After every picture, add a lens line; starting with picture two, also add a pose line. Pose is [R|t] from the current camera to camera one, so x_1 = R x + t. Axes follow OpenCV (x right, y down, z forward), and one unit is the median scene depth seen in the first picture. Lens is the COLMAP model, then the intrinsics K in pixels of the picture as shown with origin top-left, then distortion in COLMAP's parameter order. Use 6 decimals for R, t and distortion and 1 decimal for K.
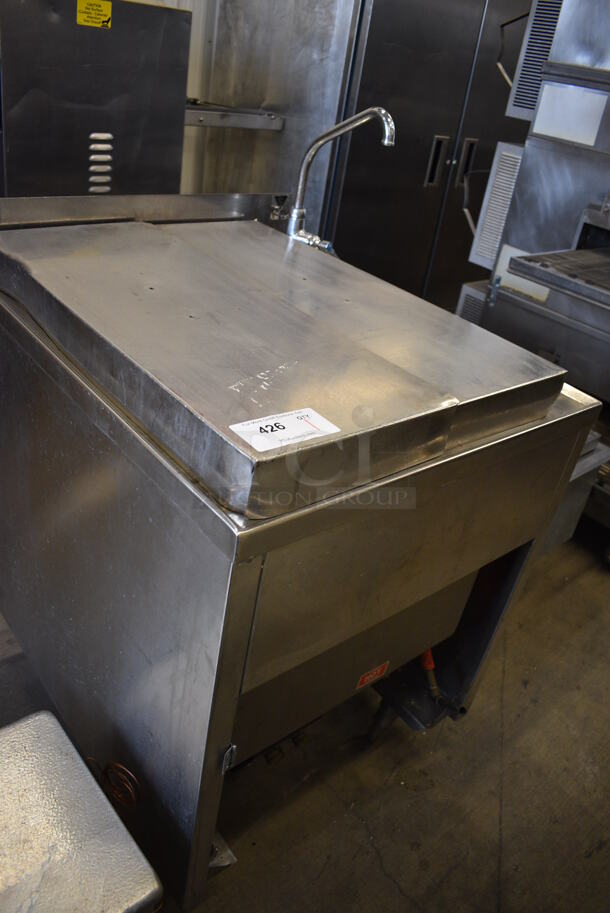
lens RADIAL K [[706.8, 0, 305.6], [0, 706.8, 451.3], [0, 0, 1]] dist [-0.093938, 0.007322]
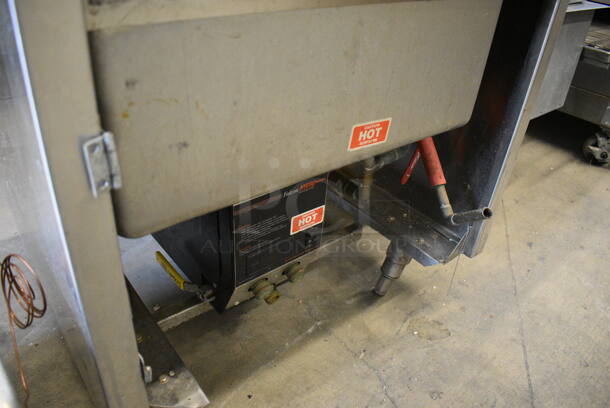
lens RADIAL K [[472.3, 0, 303.1], [0, 472.3, 206.1], [0, 0, 1]] dist [-0.093938, 0.007322]
pose [[0.996138, -0.062970, -0.061184, 0.038804], [0.065416, 0.997103, 0.038821, 0.275175], [0.058563, -0.042673, 0.997371, 0.372918]]
